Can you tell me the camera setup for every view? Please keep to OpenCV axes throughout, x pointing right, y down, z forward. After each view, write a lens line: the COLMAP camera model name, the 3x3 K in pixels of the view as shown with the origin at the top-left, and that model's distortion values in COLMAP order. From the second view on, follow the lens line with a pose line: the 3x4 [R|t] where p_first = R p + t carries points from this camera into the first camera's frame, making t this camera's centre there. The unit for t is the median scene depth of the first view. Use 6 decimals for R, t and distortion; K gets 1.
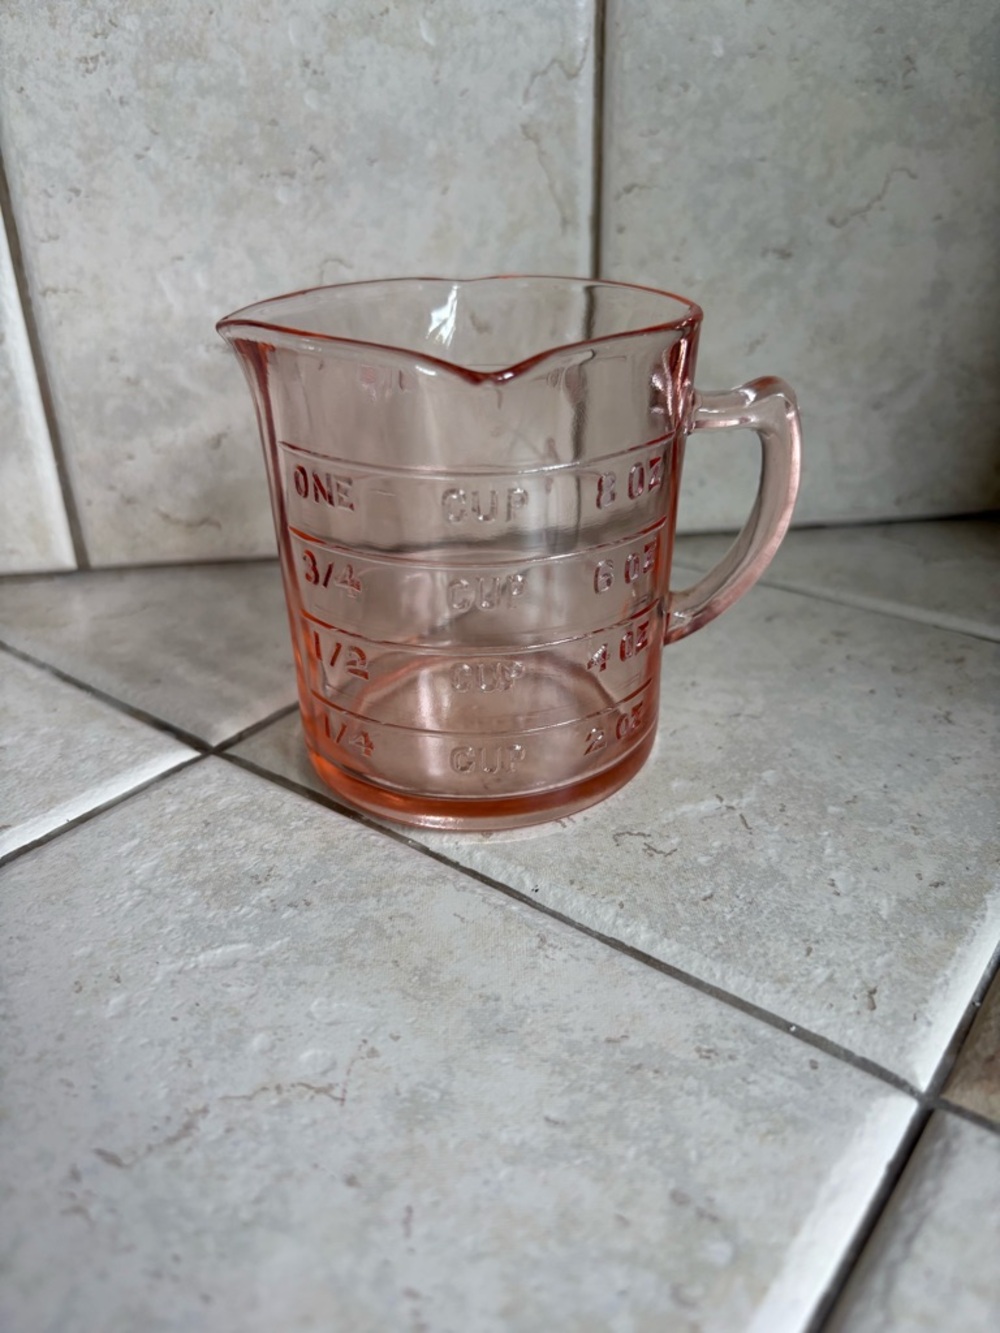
lens RADIAL K [[1031.0, 0, 505.3], [0, 1031.0, 664.3], [0, 0, 1]] dist [-0.012627, -0.015121]
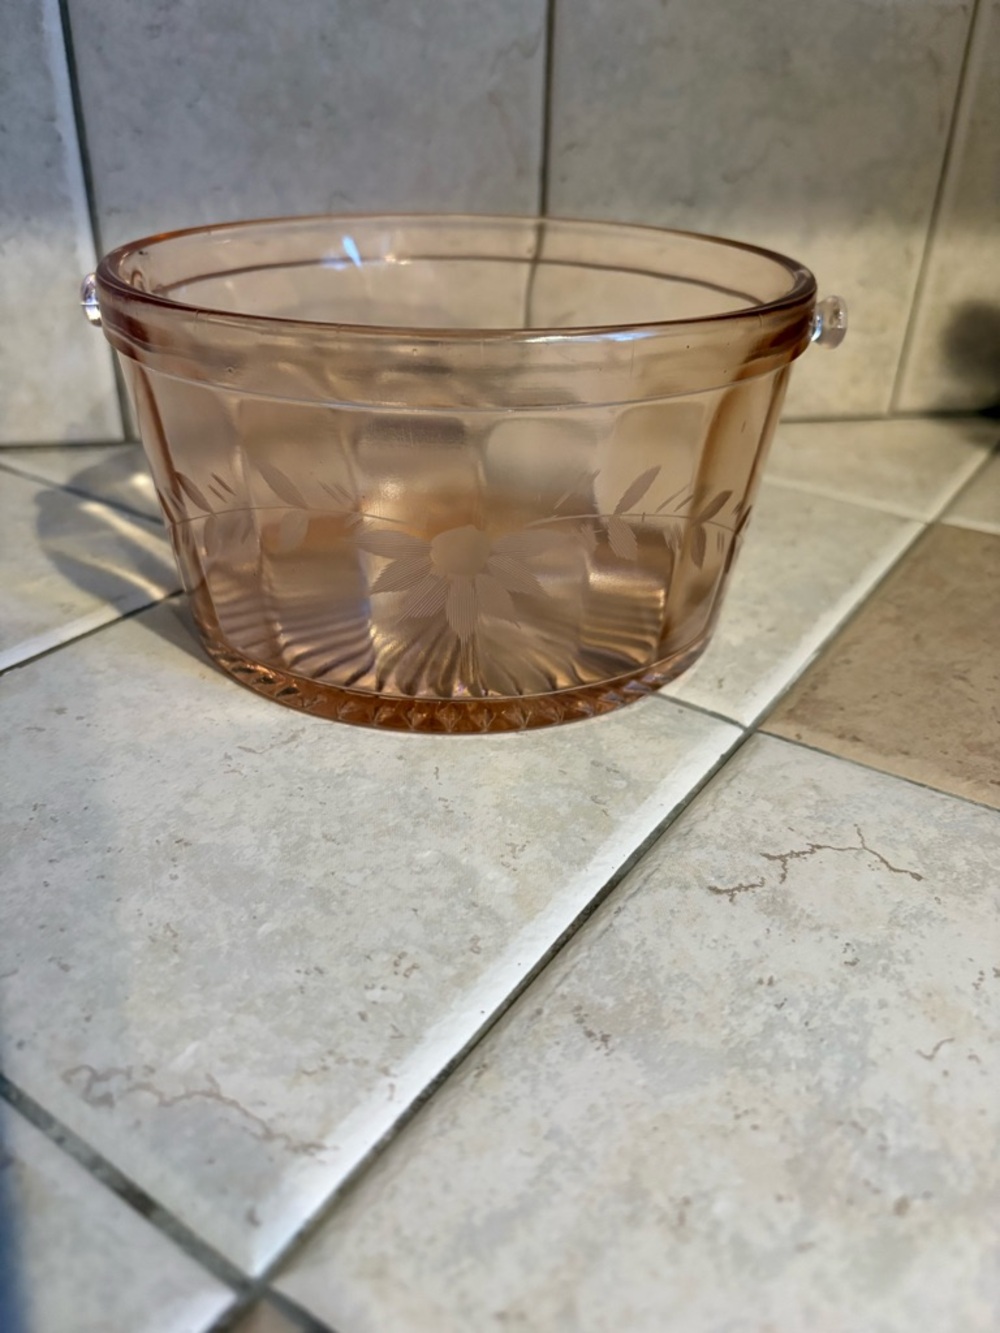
lens RADIAL K [[1031.0, 0, 496.0], [0, 1031.0, 680.1], [0, 0, 1]] dist [-0.012627, -0.015121]
pose [[0.998046, 0.007119, 0.062075, -0.053310], [-0.010447, 0.998516, 0.053443, 0.154326], [-0.061602, -0.053987, 0.996640, -0.350497]]
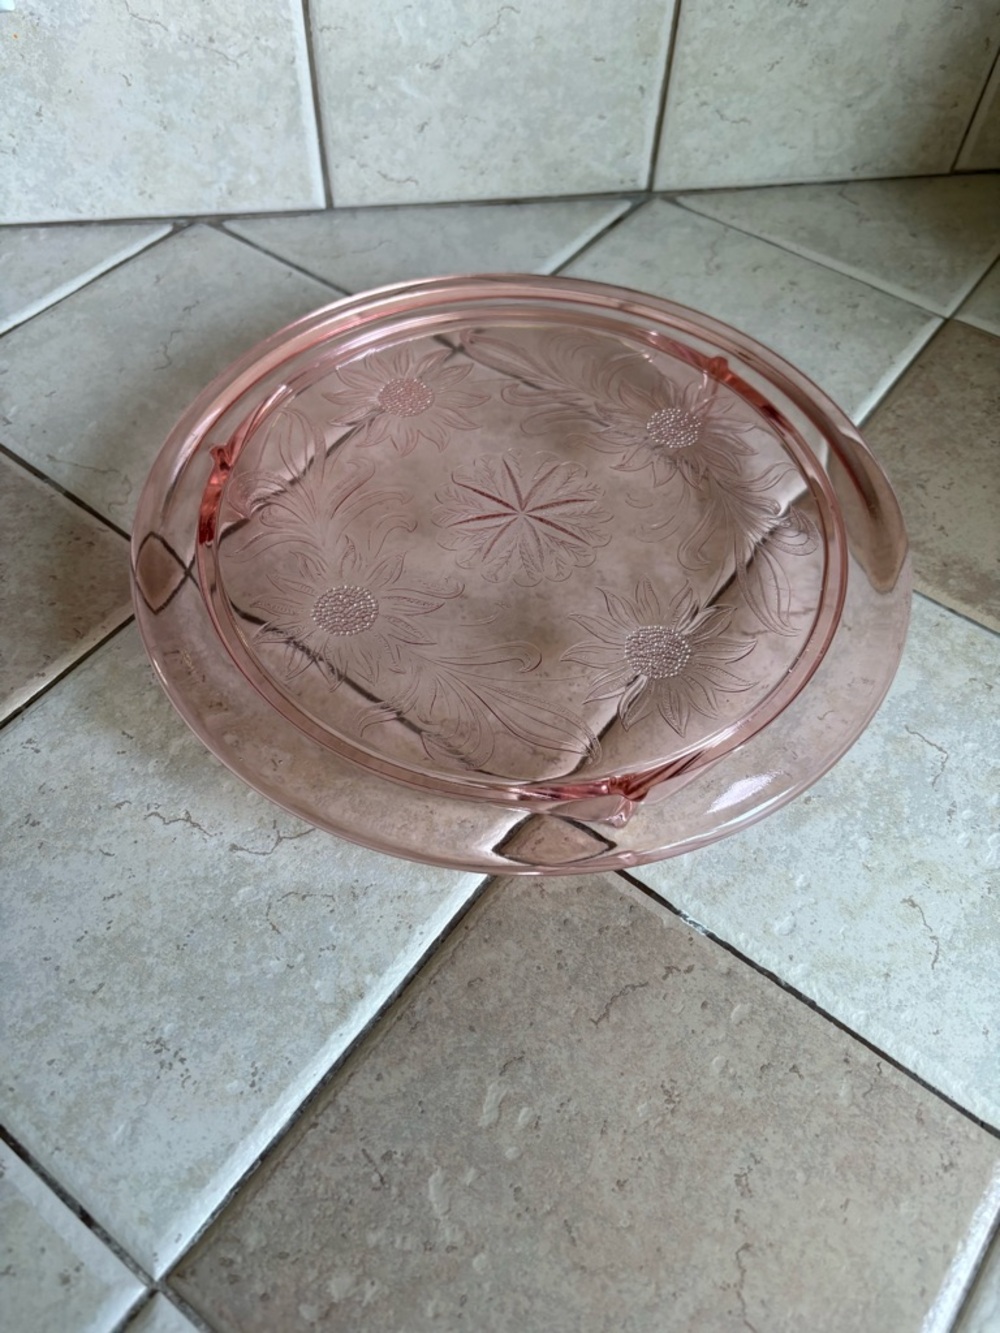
lens RADIAL K [[1031.0, 0, 495.9], [0, 1031.0, 669.9], [0, 0, 1]] dist [-0.012627, -0.015121]
pose [[0.999106, 0.021387, 0.036457, -0.245312], [-0.036192, 0.878399, 0.476555, -0.283910], [-0.021832, -0.477448, 0.878388, -0.892542]]
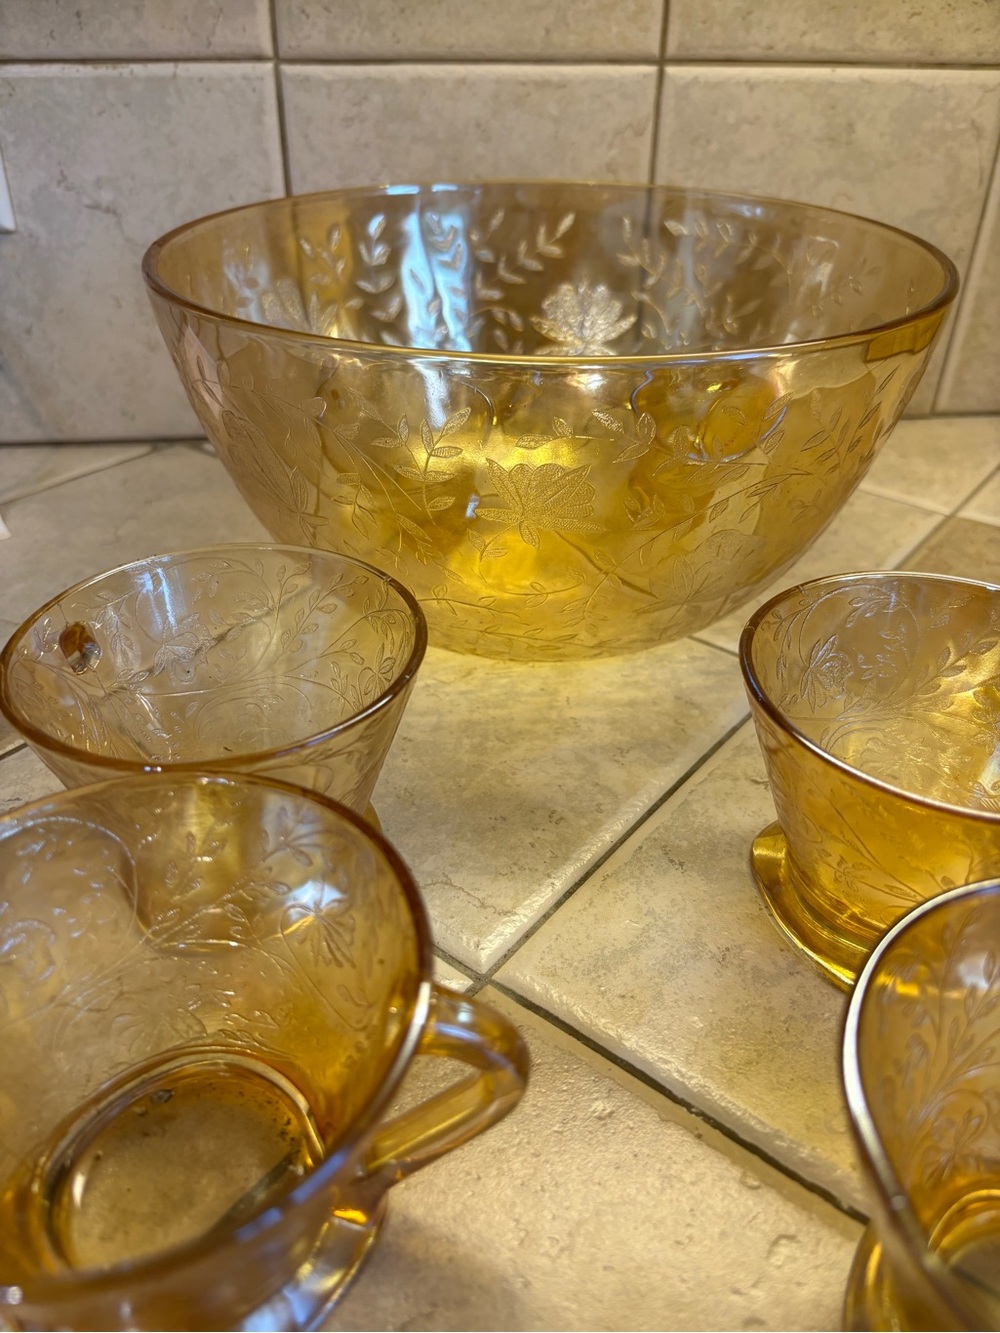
lens RADIAL K [[1031.0, 0, 494.9], [0, 1031.0, 674.7], [0, 0, 1]] dist [-0.012627, -0.015121]
pose [[0.999422, 0.033949, -0.001833, -0.138628], [-0.033540, 0.993327, 0.110347, 0.109946], [0.005567, -0.110222, 0.993891, -0.751137]]
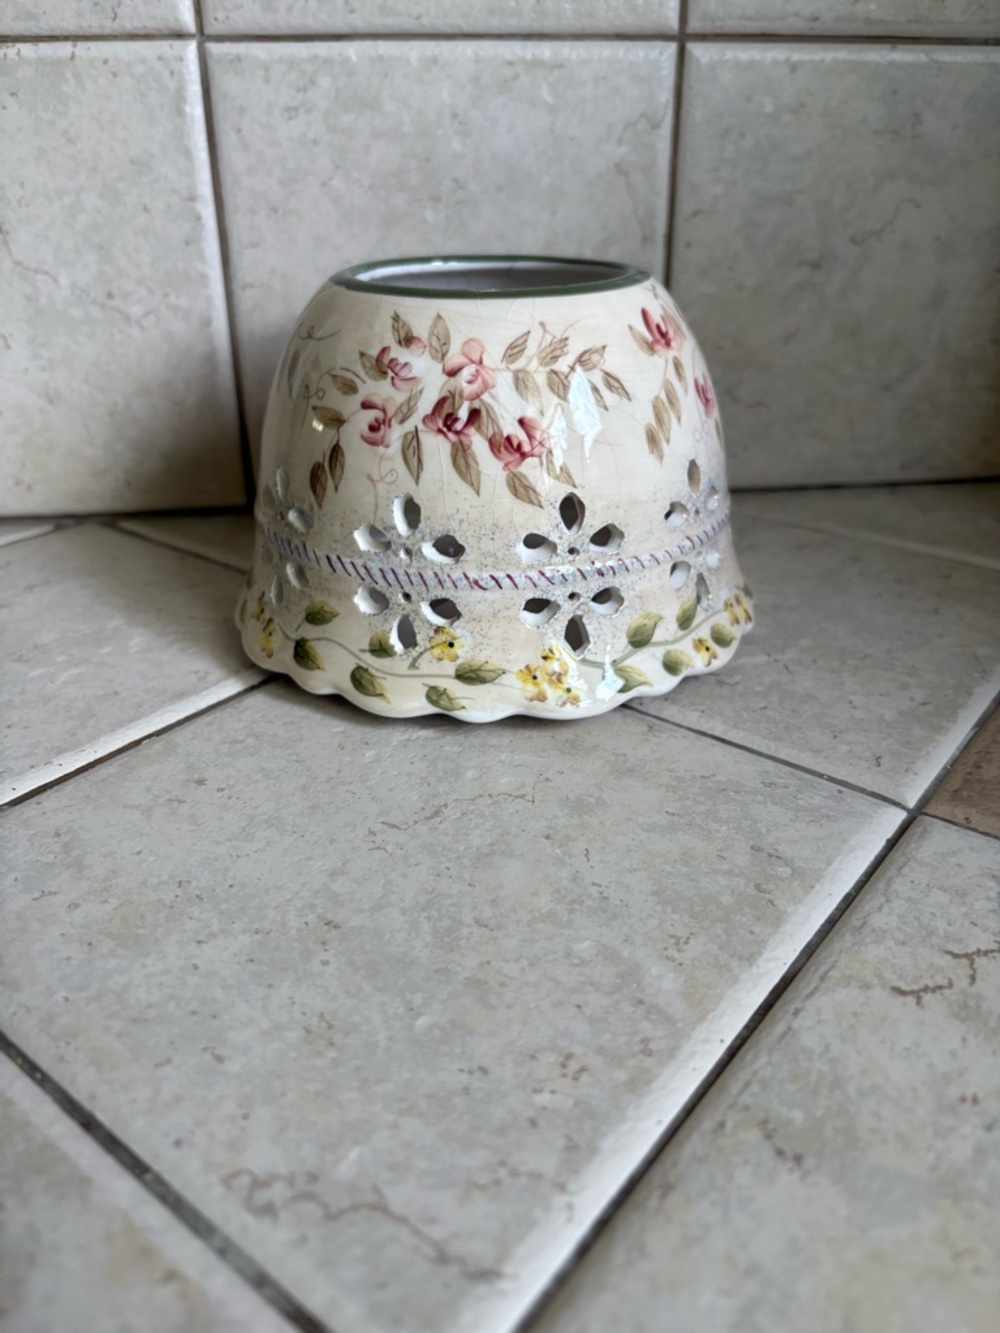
lens RADIAL K [[1031.0, 0, 498.3], [0, 1031.0, 669.7], [0, 0, 1]] dist [-0.012627, -0.015121]
pose [[0.999772, 0.017544, -0.012176, -0.113469], [-0.017642, 0.999813, -0.007923, 0.138170], [0.012035, 0.008136, 0.999894, -0.319524]]
